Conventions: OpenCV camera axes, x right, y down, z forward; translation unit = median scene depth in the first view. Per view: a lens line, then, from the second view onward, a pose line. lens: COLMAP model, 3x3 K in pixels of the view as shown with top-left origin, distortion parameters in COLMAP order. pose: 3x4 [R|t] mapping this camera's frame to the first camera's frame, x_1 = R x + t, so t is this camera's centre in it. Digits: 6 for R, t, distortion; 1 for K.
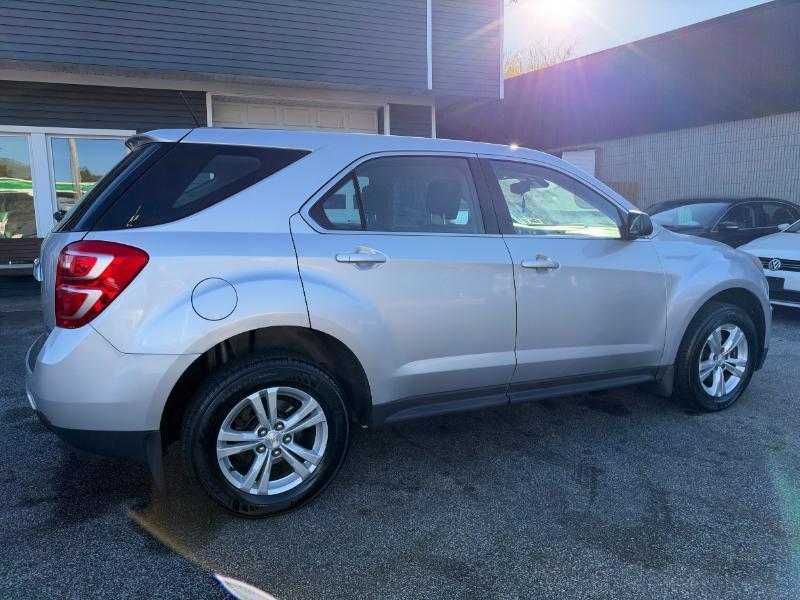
lens RADIAL K [[579.3, 0, 400.0], [0, 579.3, 300.0], [0, 0, 1]] dist [0.062398, -0.129229]
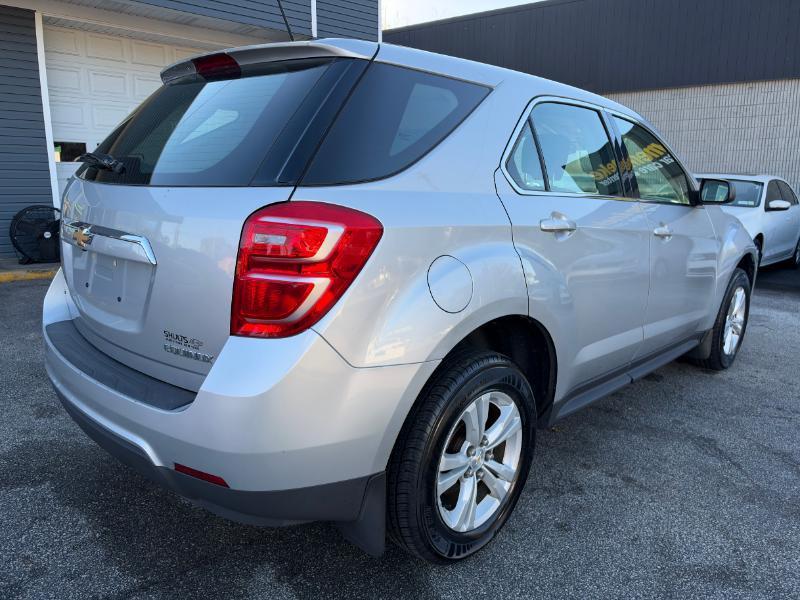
lens RADIAL K [[588.0, 0, 396.4], [0, 588.0, 294.9], [0, 0, 1]] dist [-0.014719, 0.003096]
pose [[0.938442, -0.042964, 0.342755, -0.551746], [0.025606, 0.998158, 0.055008, -0.026295], [-0.344487, -0.042845, 0.937813, 0.289894]]
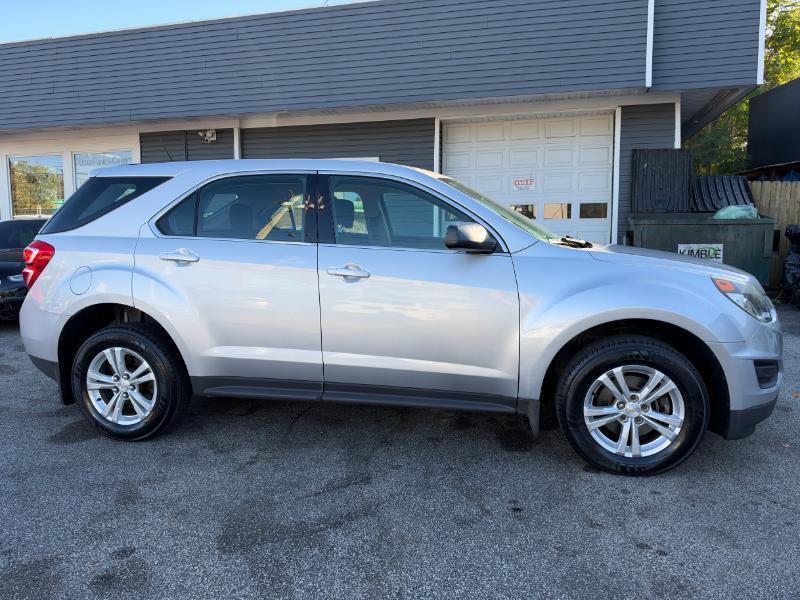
lens RADIAL K [[579.3, 0, 400.0], [0, 579.3, 300.0], [0, 0, 1]] dist [0.062398, -0.129229]
pose [[0.797984, 0.077160, -0.597718, 1.067333], [-0.089557, 0.995941, 0.009005, -0.033456], [0.595987, 0.046344, 0.801656, 0.252603]]
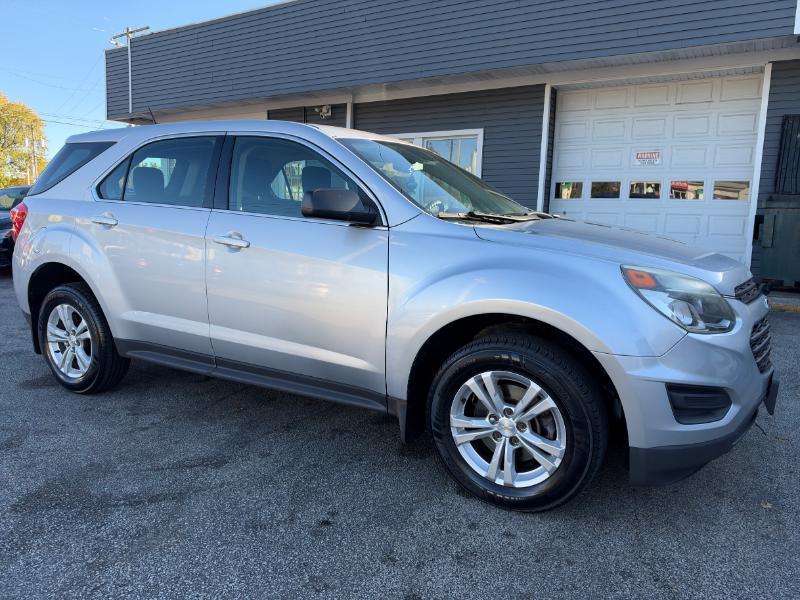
lens RADIAL K [[583.8, 0, 400.0], [0, 583.8, 300.0], [0, 0, 1]] dist [0.016816, -0.035844]
pose [[0.576325, 0.146934, -0.803903, 1.362592], [-0.143597, 0.986606, 0.077382, -0.090627], [0.804506, 0.070841, 0.589705, 0.745098]]
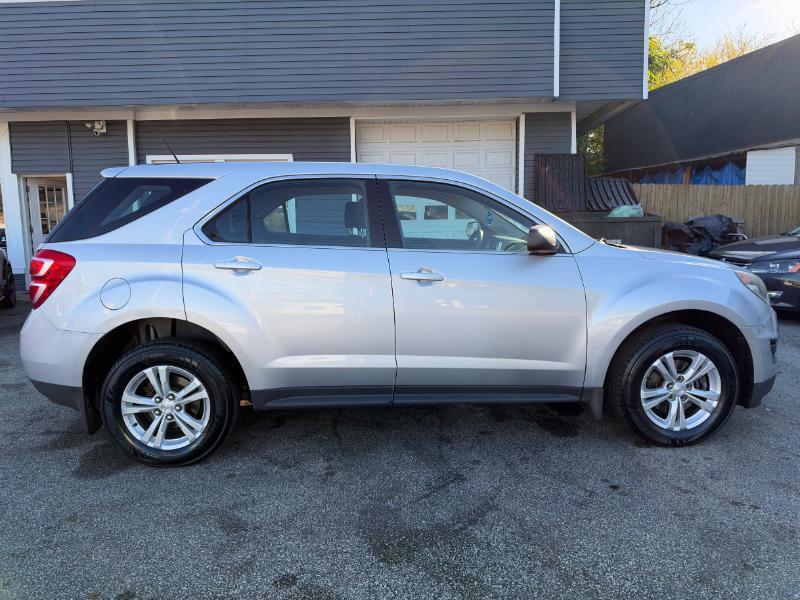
lens RADIAL K [[579.3, 0, 400.0], [0, 579.3, 300.0], [0, 0, 1]] dist [0.062398, -0.129229]
pose [[0.923498, 0.045675, -0.380875, 0.689172], [-0.050676, 0.998710, -0.003106, -0.014345], [0.380241, 0.022169, 0.924622, 0.008571]]
